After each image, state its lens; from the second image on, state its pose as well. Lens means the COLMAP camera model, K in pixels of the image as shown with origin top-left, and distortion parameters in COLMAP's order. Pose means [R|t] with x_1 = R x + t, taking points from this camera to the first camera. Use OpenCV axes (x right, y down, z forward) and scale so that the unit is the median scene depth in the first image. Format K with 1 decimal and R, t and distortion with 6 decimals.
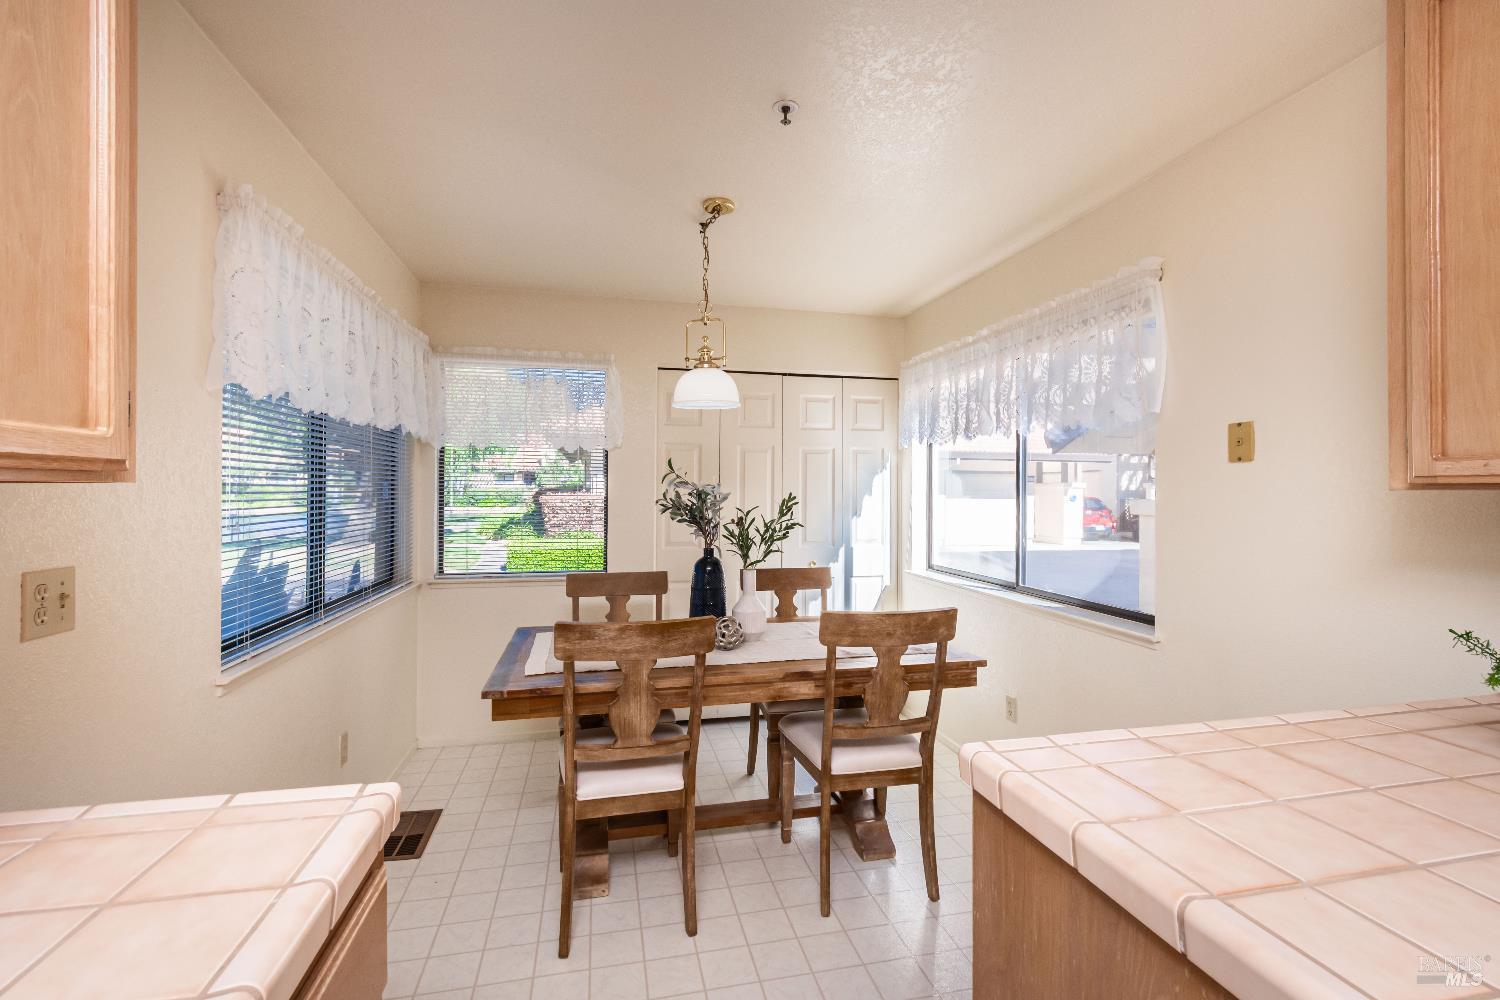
lens RADIAL K [[678.9, 0, 760.3], [0, 678.9, 490.6], [0, 0, 1]] dist [0.002426, 0.000613]
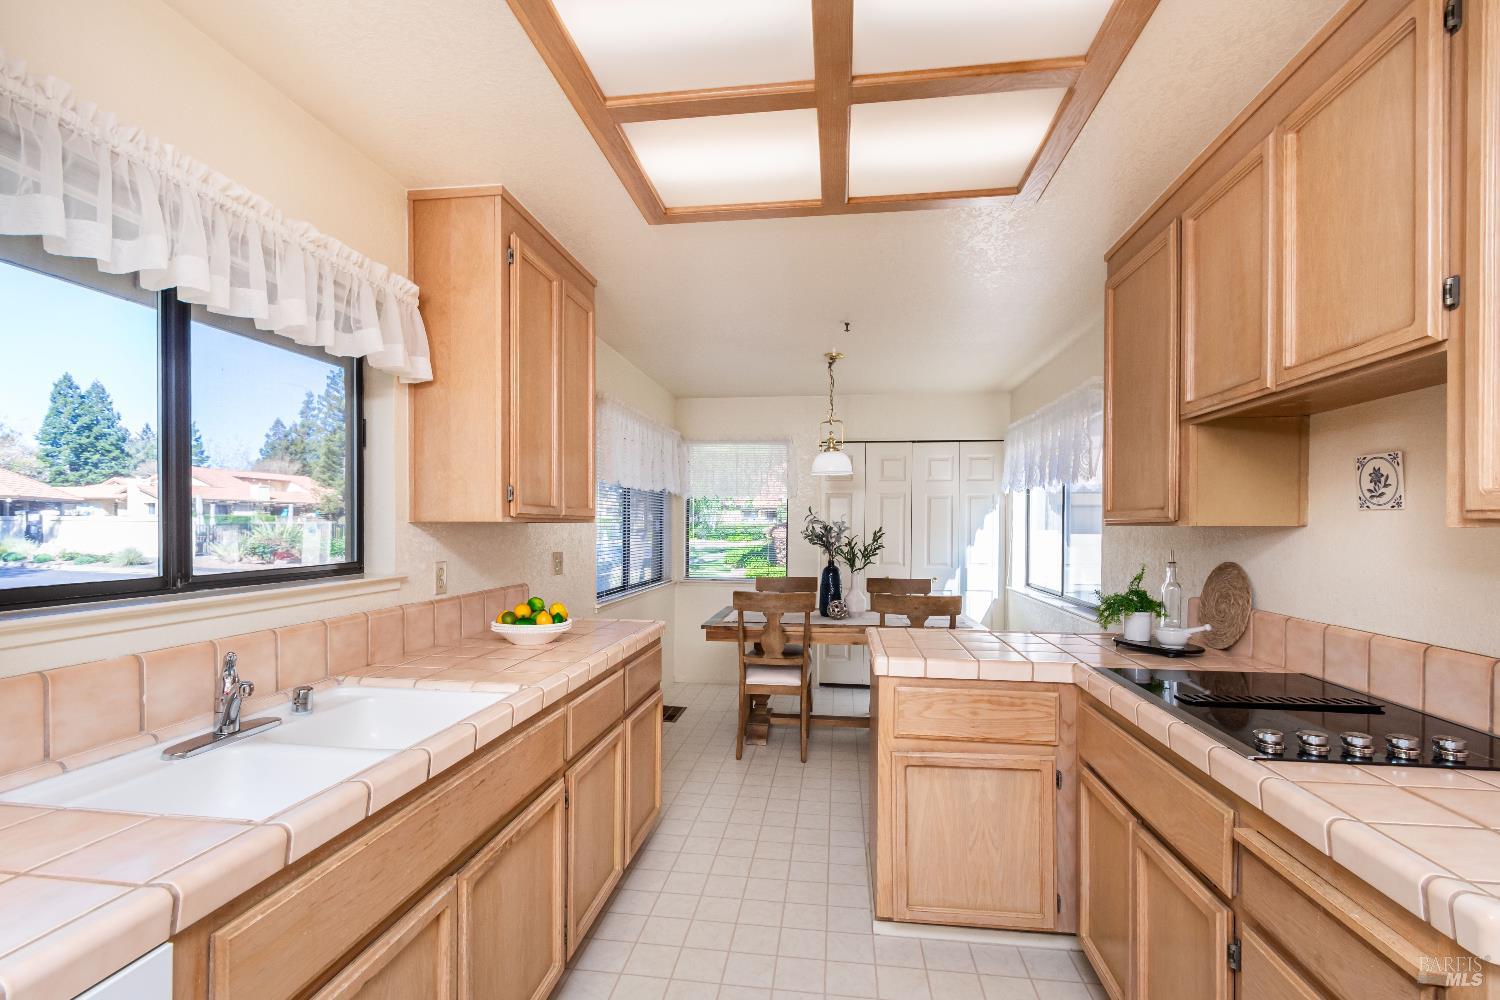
lens RADIAL K [[678.9, 0, 746.9], [0, 678.9, 526.9], [0, 0, 1]] dist [0.002426, 0.000613]
pose [[0.933744, 0.001504, -0.357937, 0.320945], [-0.000775, 0.999997, 0.002180, -0.000828], [0.357940, -0.001758, 0.933743, -0.610978]]
